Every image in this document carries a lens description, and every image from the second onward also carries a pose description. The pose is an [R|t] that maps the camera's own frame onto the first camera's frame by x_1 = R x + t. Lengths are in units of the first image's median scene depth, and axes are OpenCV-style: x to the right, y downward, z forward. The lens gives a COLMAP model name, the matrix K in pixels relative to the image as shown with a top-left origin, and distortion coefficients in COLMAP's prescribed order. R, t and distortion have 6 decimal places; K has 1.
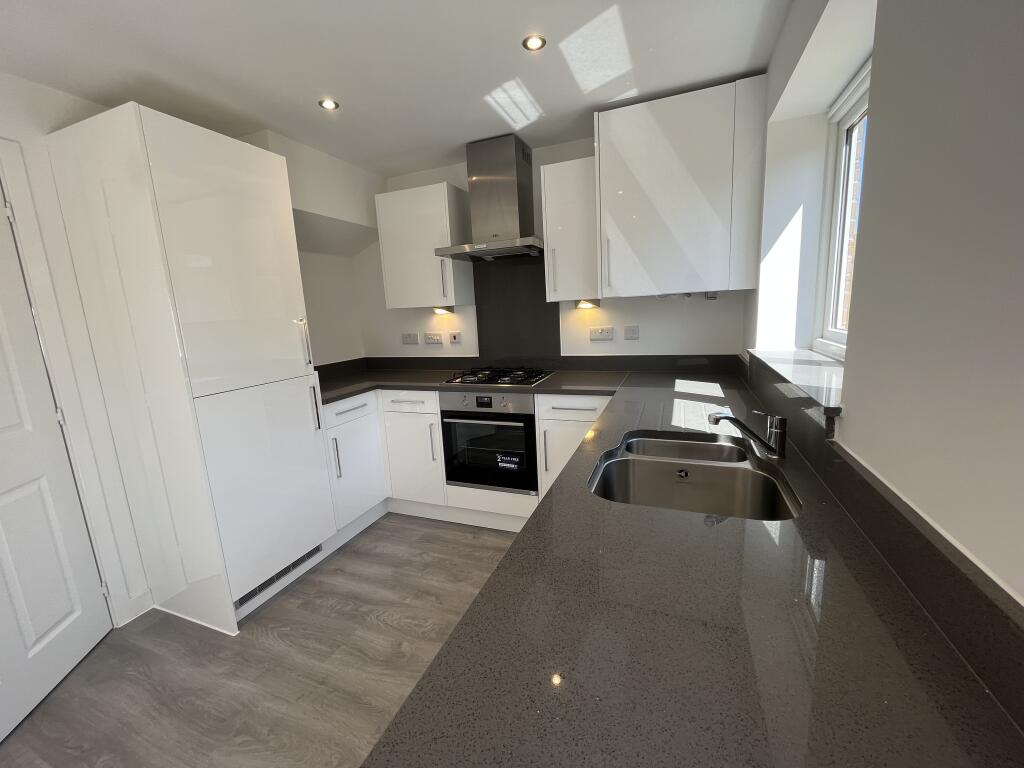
lens RADIAL K [[414.1, 0, 509.1], [0, 414.1, 383.7], [0, 0, 1]] dist [-0.003423, -0.001038]
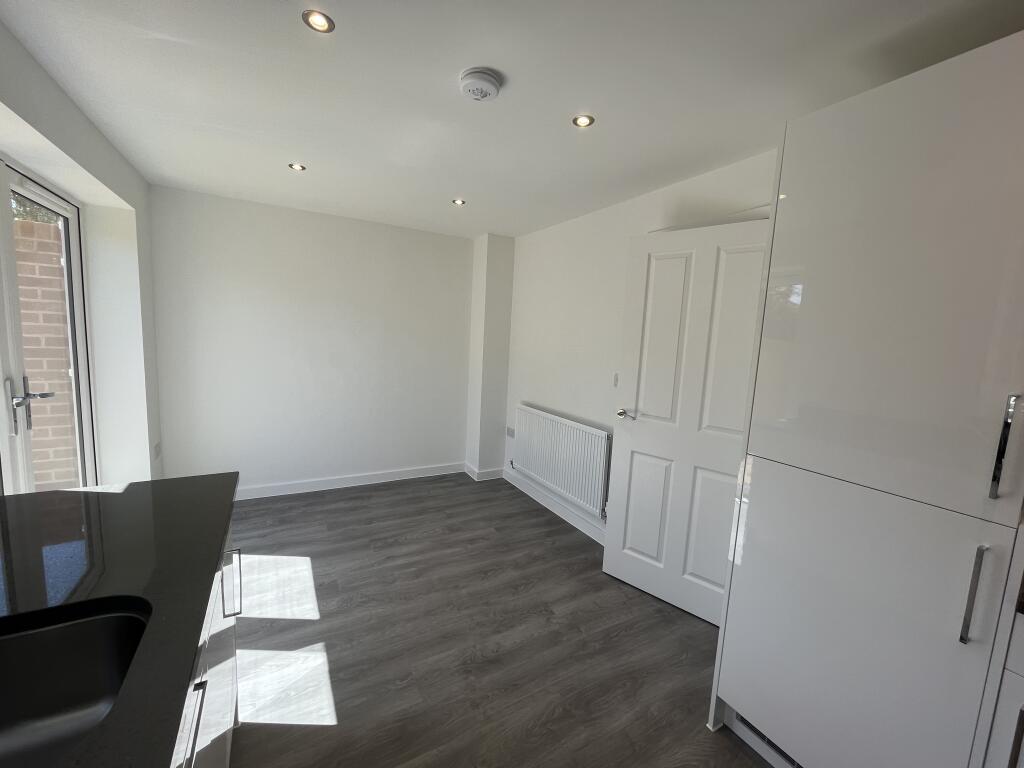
lens RADIAL K [[414.1, 0, 505.5], [0, 414.1, 379.9], [0, 0, 1]] dist [-0.003423, -0.001038]
pose [[-0.638954, 0.103030, -0.762314, 0.134263], [-0.153049, 0.954151, 0.257240, -0.175608], [0.753865, 0.281036, -0.593890, 0.755780]]
